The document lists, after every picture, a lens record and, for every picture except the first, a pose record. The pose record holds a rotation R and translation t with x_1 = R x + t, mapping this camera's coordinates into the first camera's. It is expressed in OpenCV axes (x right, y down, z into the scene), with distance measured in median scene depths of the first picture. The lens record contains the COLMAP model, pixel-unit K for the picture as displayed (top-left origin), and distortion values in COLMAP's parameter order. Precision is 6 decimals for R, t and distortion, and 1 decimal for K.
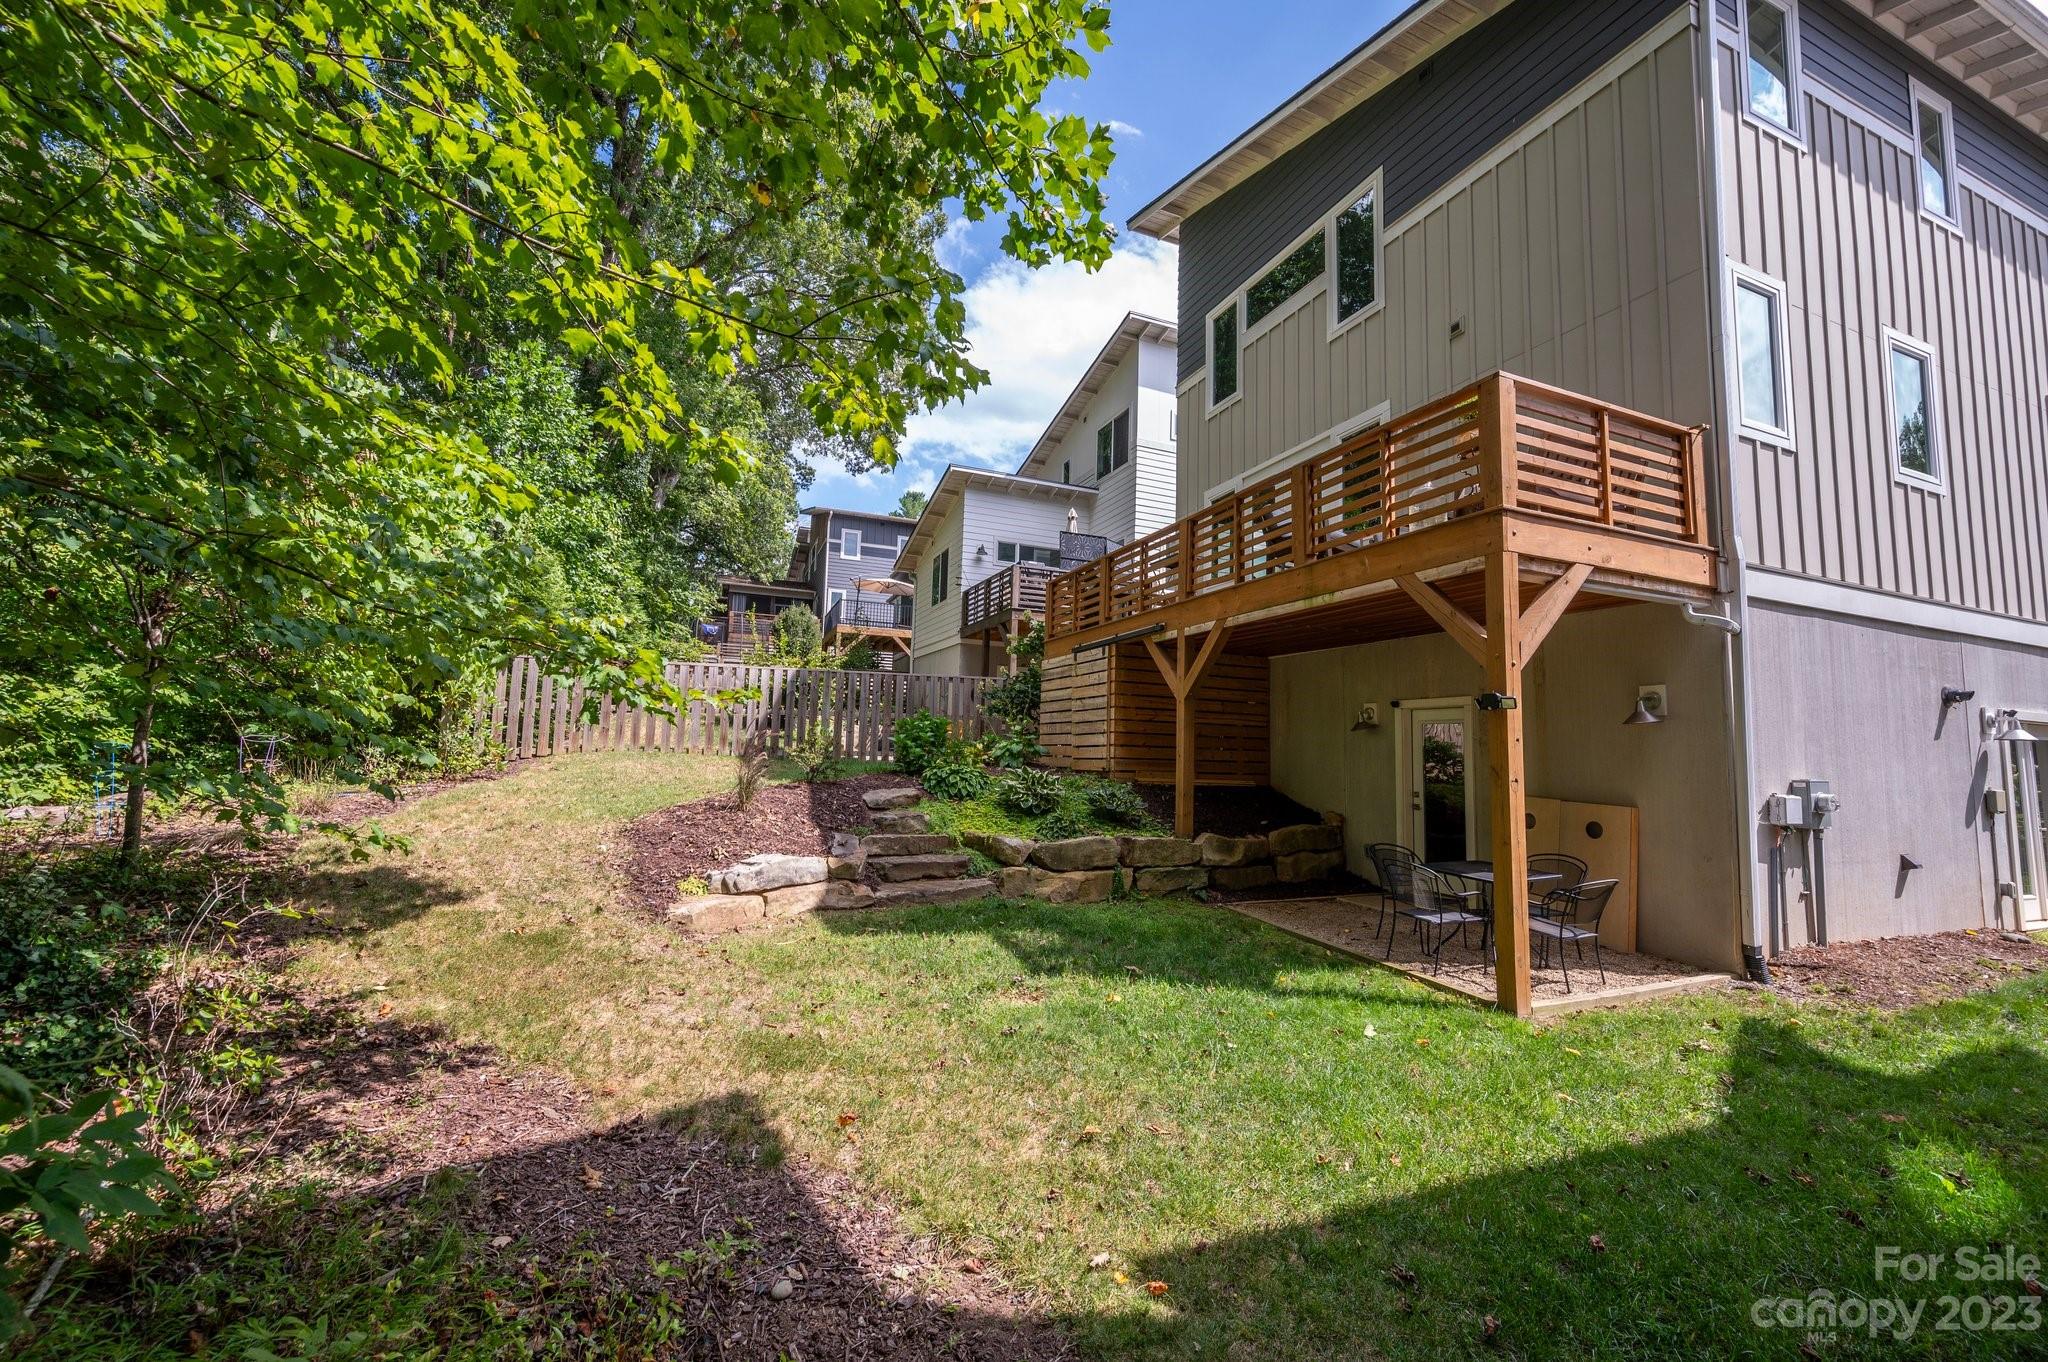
lens RADIAL K [[809.9, 0, 1024.0], [0, 809.9, 681.0], [0, 0, 1]] dist [-0.000258, -0.000013]
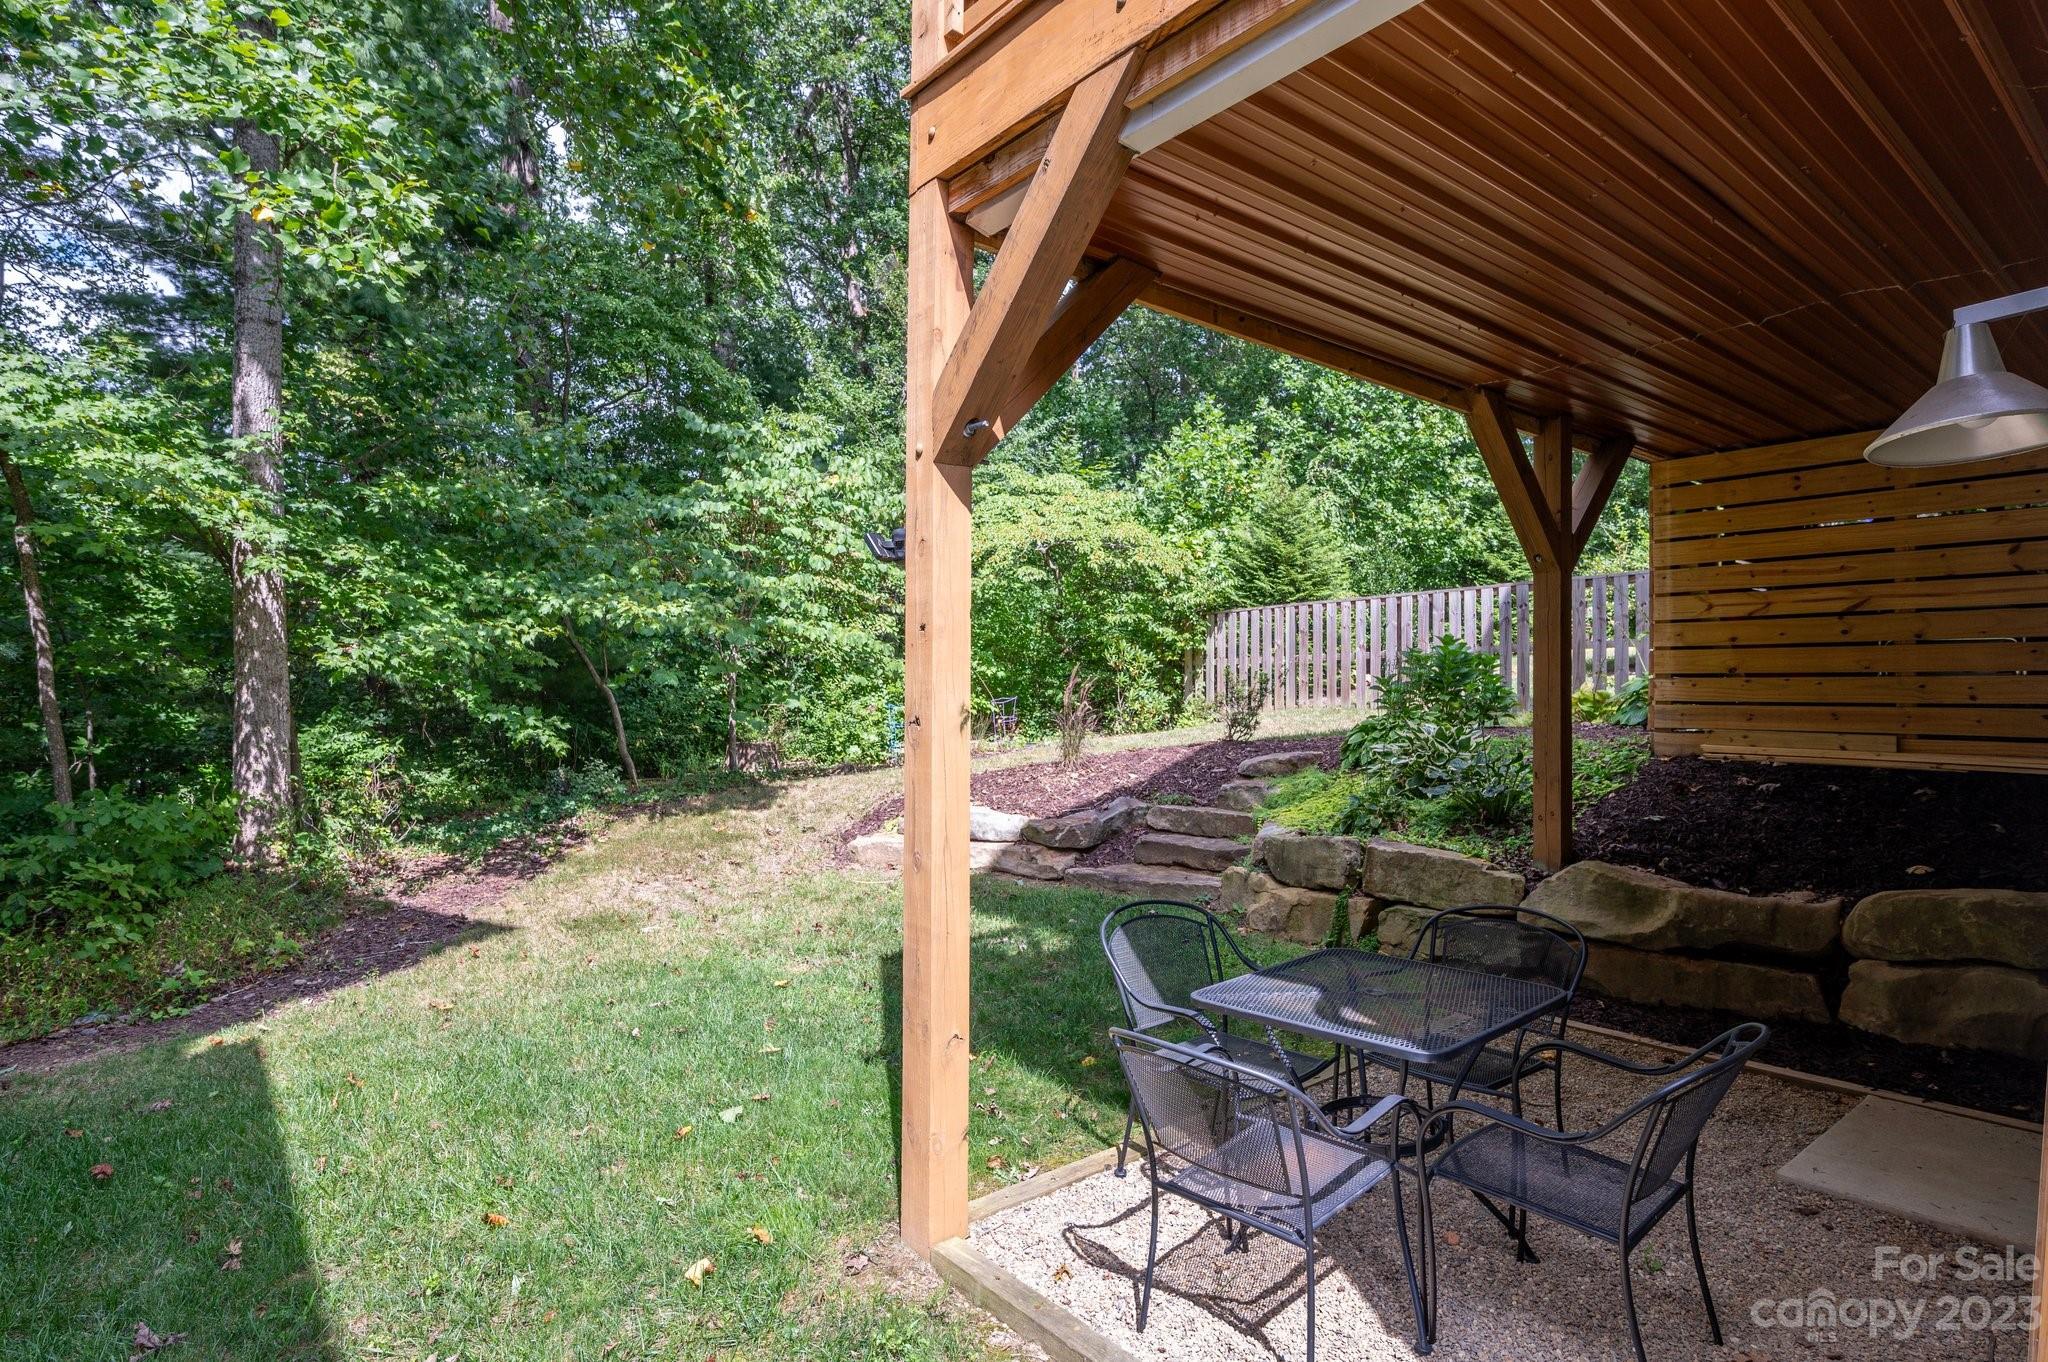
lens RADIAL K [[1066.3, 0, 1024.0], [0, 1066.3, 681.0], [0, 0, 1]] dist [-0.001249, -0.000088]
pose [[0.304681, -0.034983, -0.951812, 0.878381], [0.087580, 0.996121, -0.008577, 0.082078], [0.948419, -0.080746, 0.306562, 0.666173]]
